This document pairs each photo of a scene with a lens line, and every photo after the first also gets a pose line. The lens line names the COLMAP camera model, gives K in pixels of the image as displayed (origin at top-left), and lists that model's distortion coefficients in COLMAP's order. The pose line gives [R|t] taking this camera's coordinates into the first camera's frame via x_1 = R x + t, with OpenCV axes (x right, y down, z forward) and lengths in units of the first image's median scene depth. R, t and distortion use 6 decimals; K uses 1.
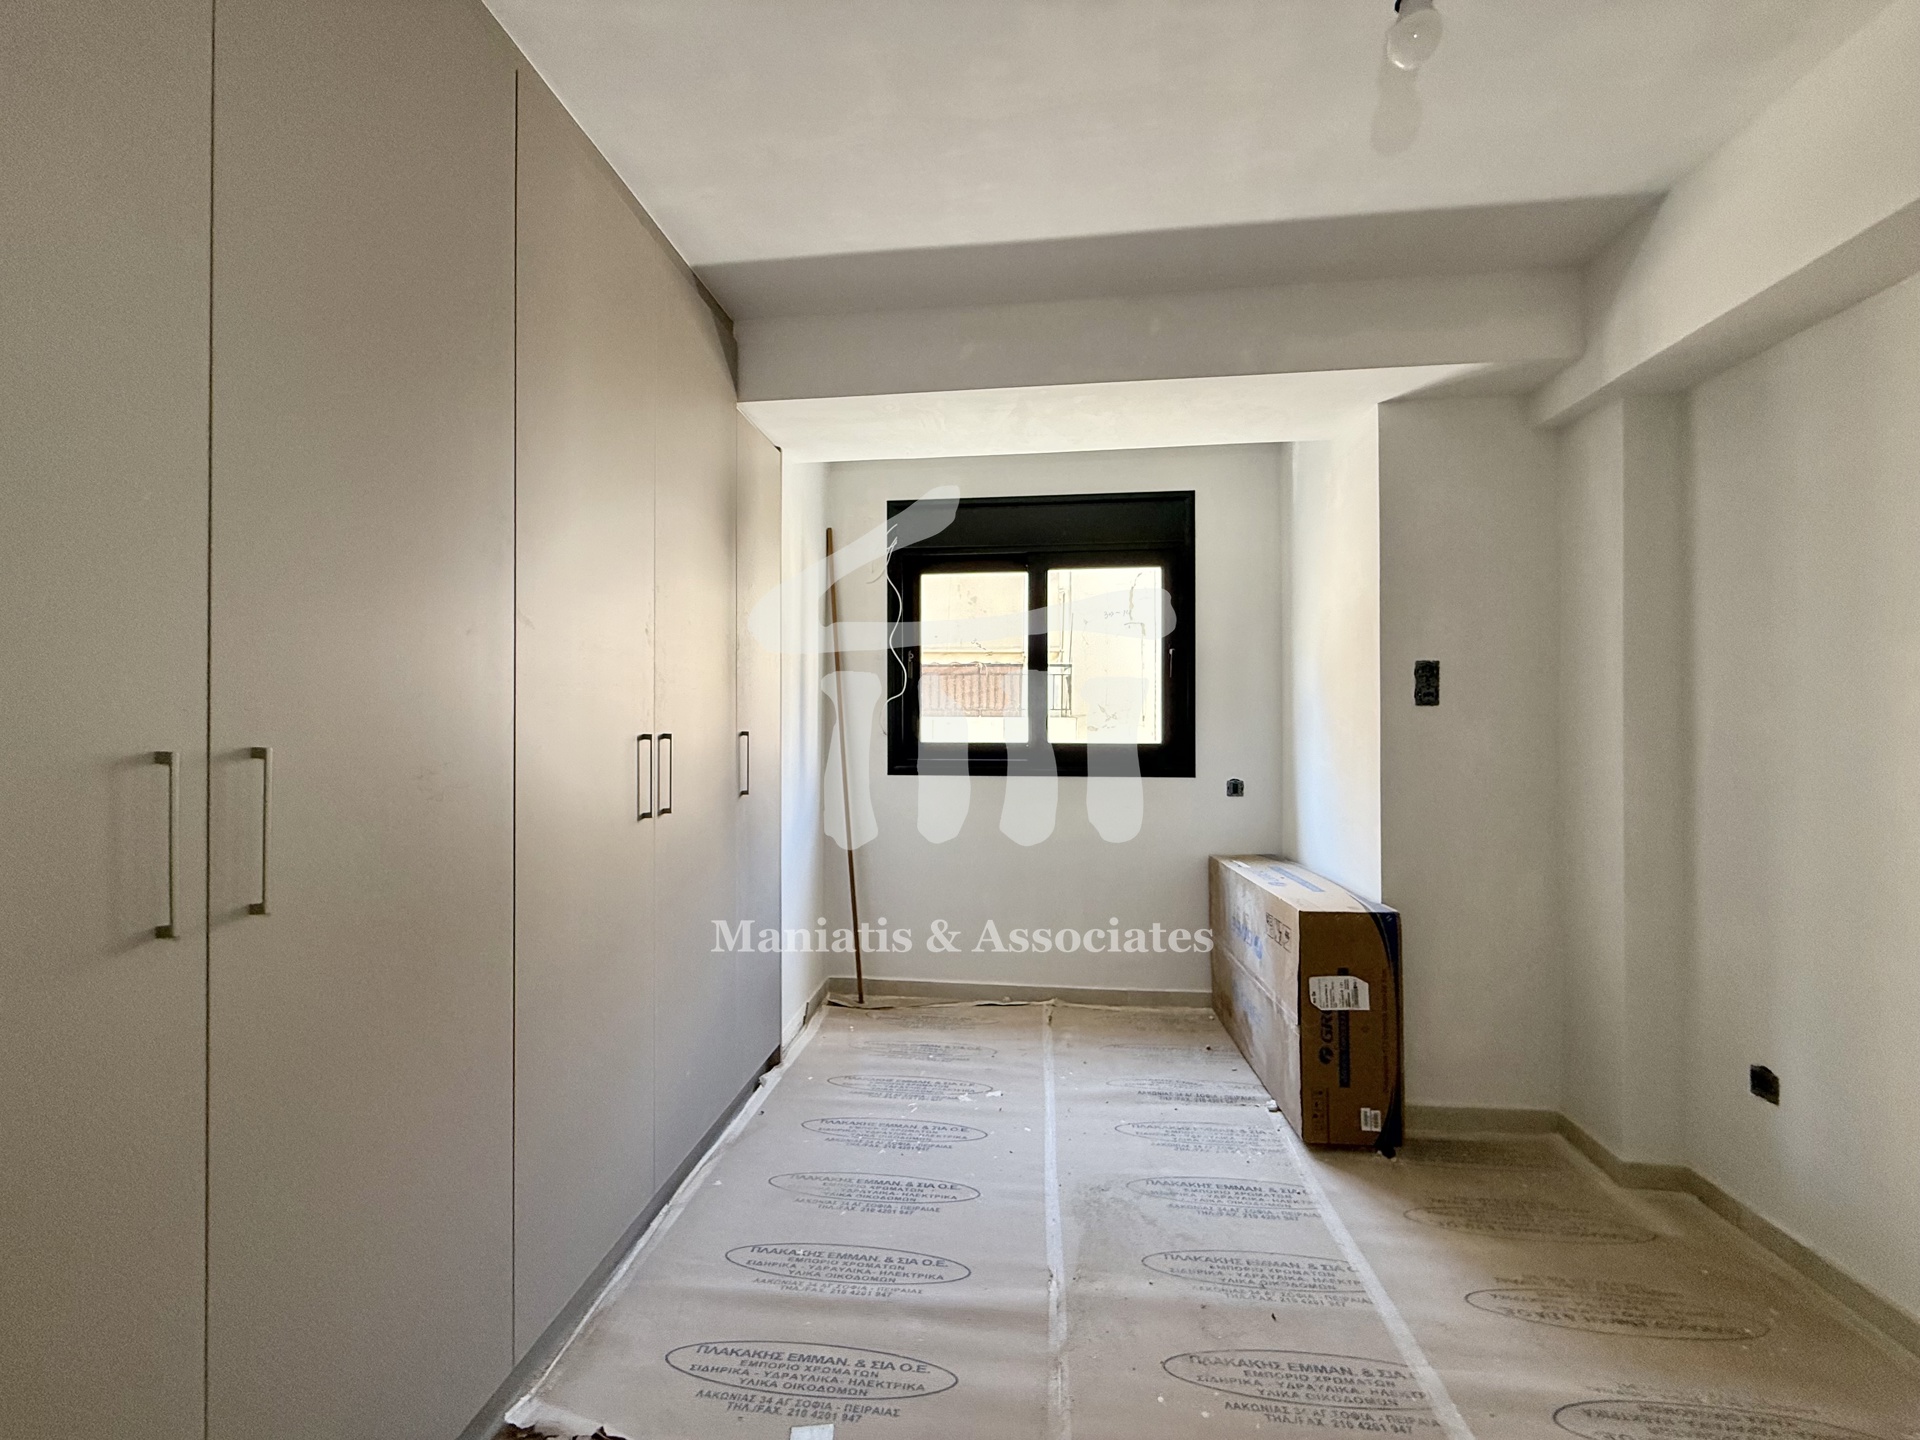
lens RADIAL K [[767.6, 0, 954.2], [0, 767.6, 718.4], [0, 0, 1]] dist [0.001265, -0.000384]
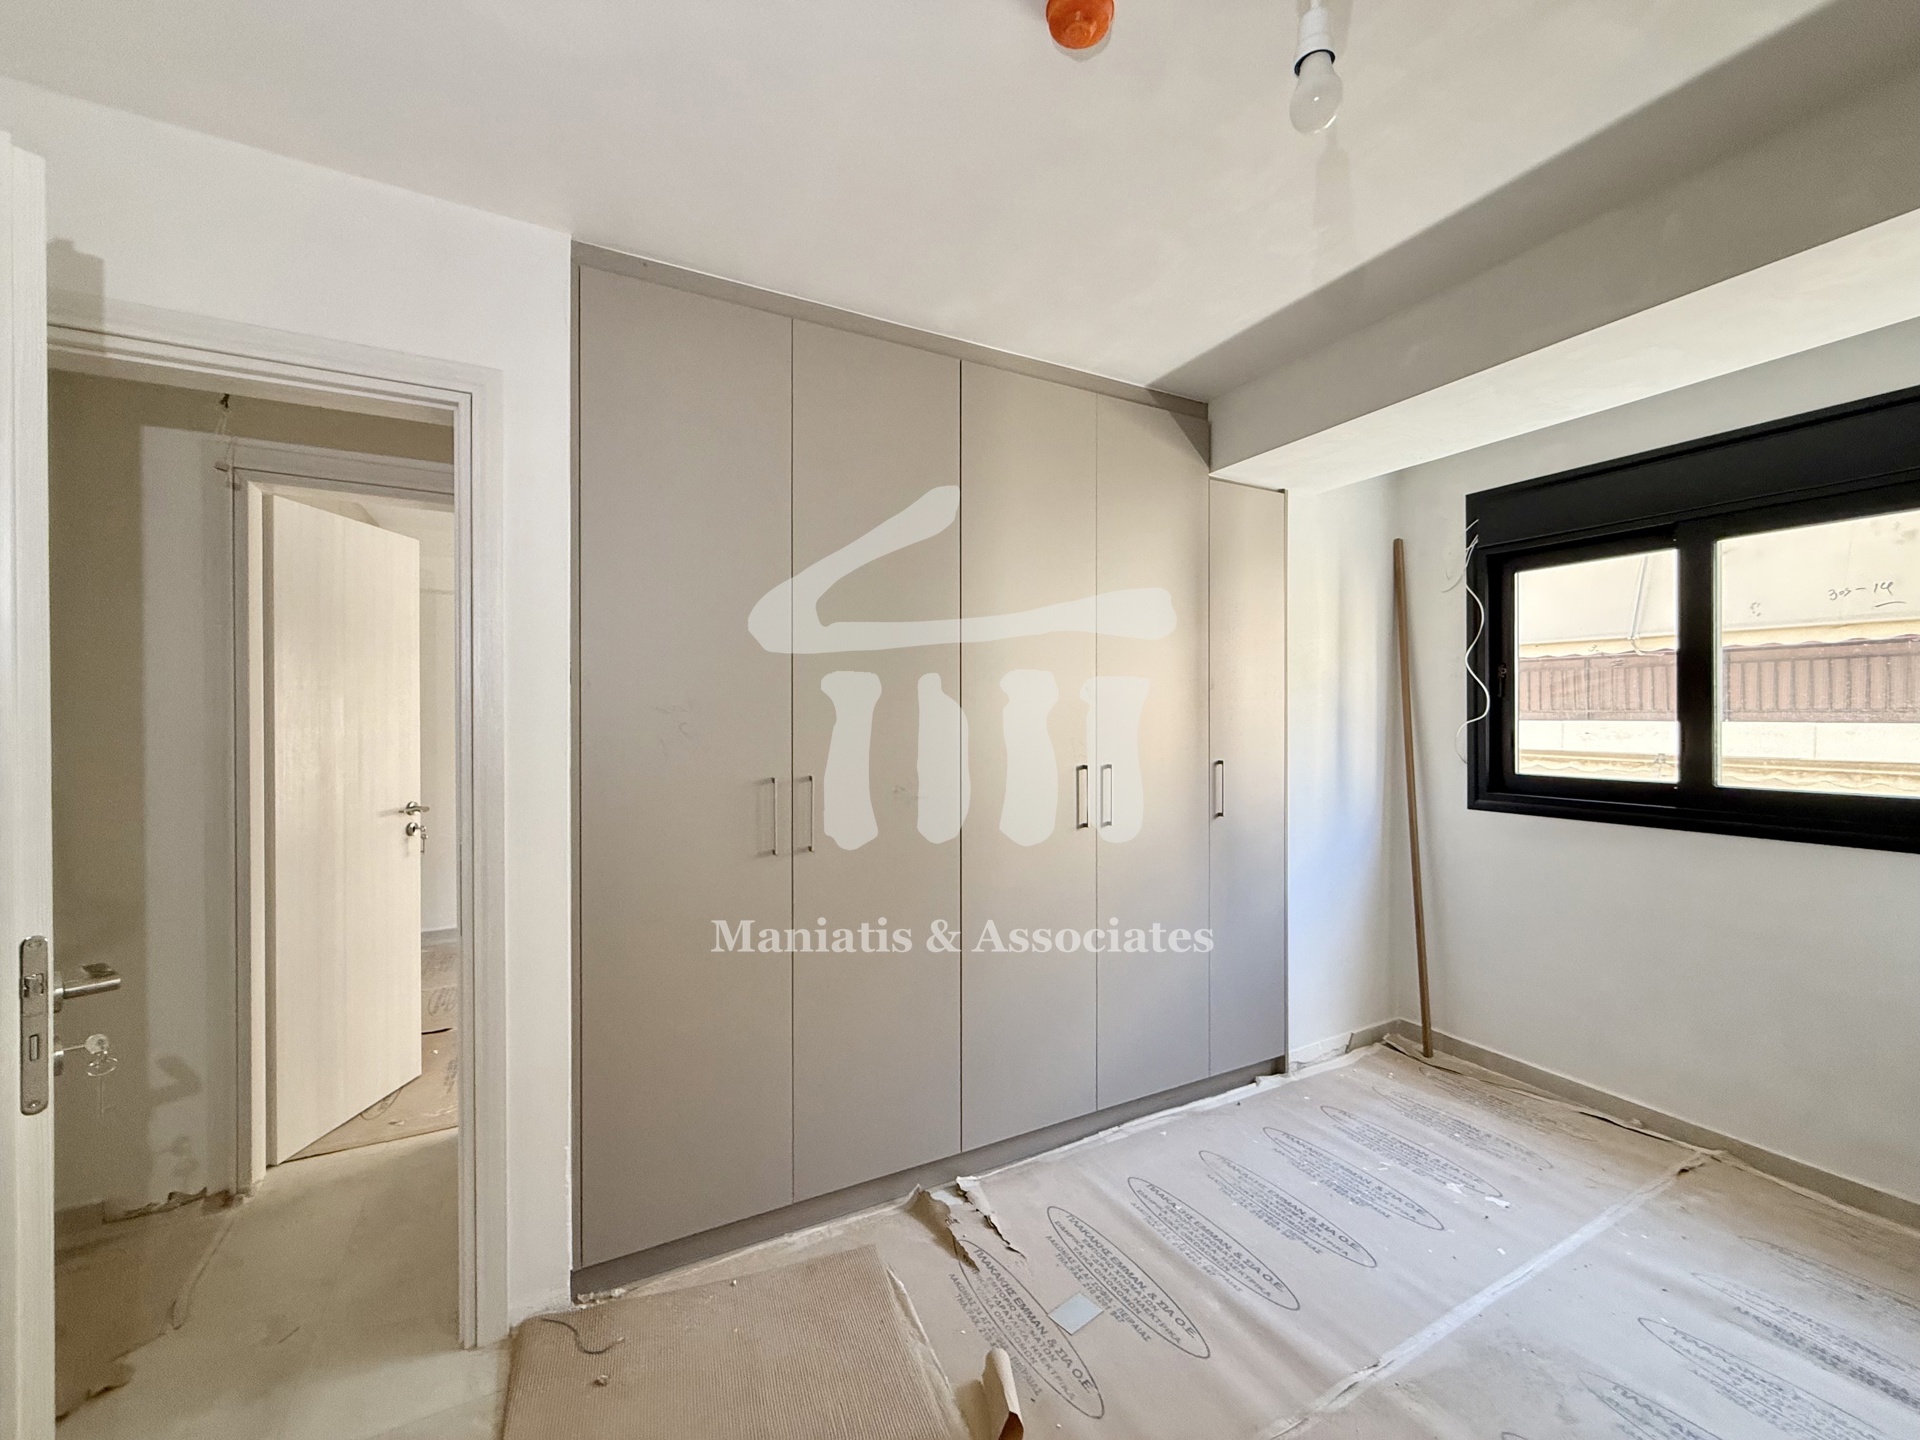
lens RADIAL K [[767.6, 0, 954.2], [0, 767.6, 718.4], [0, 0, 1]] dist [0.001265, -0.000384]
pose [[0.565809, 0.002185, -0.824534, 0.442991], [0.003956, 0.999978, 0.005364, -0.053560], [0.824527, -0.006296, 0.565787, 0.034773]]
